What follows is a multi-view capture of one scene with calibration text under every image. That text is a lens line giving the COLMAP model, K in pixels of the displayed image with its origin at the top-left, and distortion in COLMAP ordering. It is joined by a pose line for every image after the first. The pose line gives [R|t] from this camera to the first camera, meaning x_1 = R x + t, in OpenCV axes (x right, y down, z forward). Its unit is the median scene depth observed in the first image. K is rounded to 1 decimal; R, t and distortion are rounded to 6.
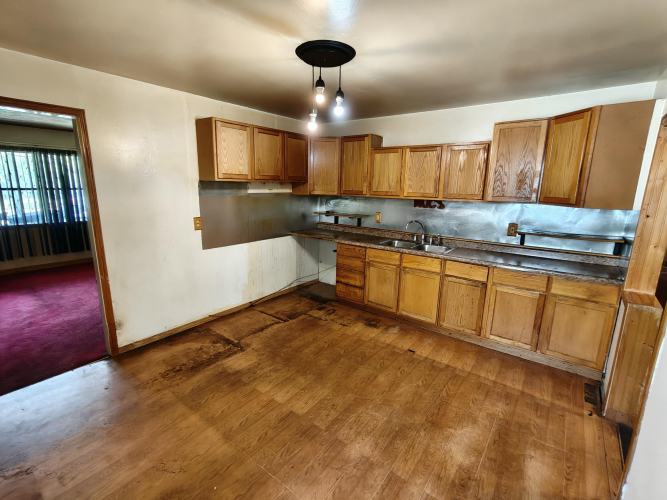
lens RADIAL K [[314.7, 0, 333.5], [0, 314.7, 250.3], [0, 0, 1]] dist [-0.000250, 0.001103]
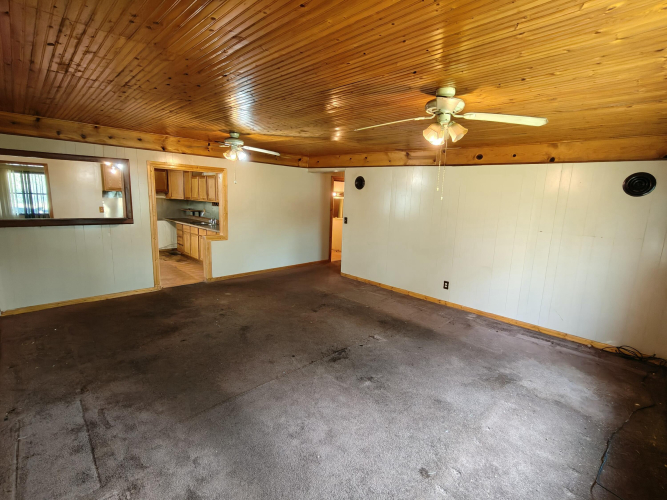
lens RADIAL K [[314.7, 0, 332.0], [0, 314.7, 251.2], [0, 0, 1]] dist [-0.000250, 0.001103]
pose [[0.990401, 0.040083, -0.132288, 1.475195], [-0.045311, 0.998297, -0.036745, 0.214247], [0.130590, 0.042387, 0.990530, -0.972793]]
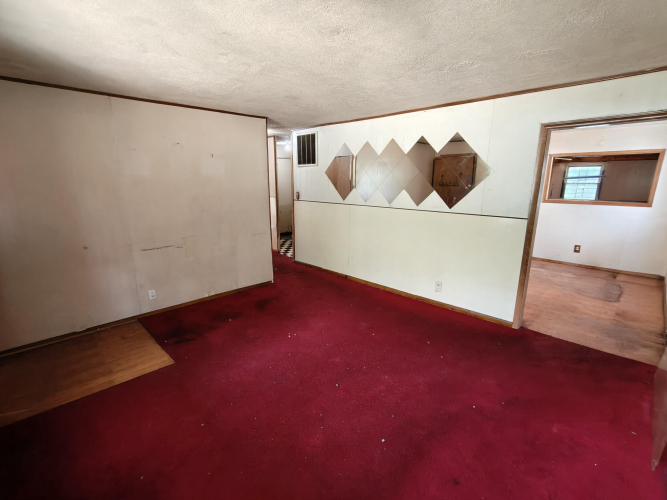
lens RADIAL K [[314.7, 0, 329.9], [0, 314.7, 252.2], [0, 0, 1]] dist [-0.000250, 0.001103]
pose [[0.140826, -0.241674, 0.960084, -1.629587], [0.208497, 0.955240, 0.209872, -0.298520], [-0.967831, 0.170619, 0.184911, 1.231374]]
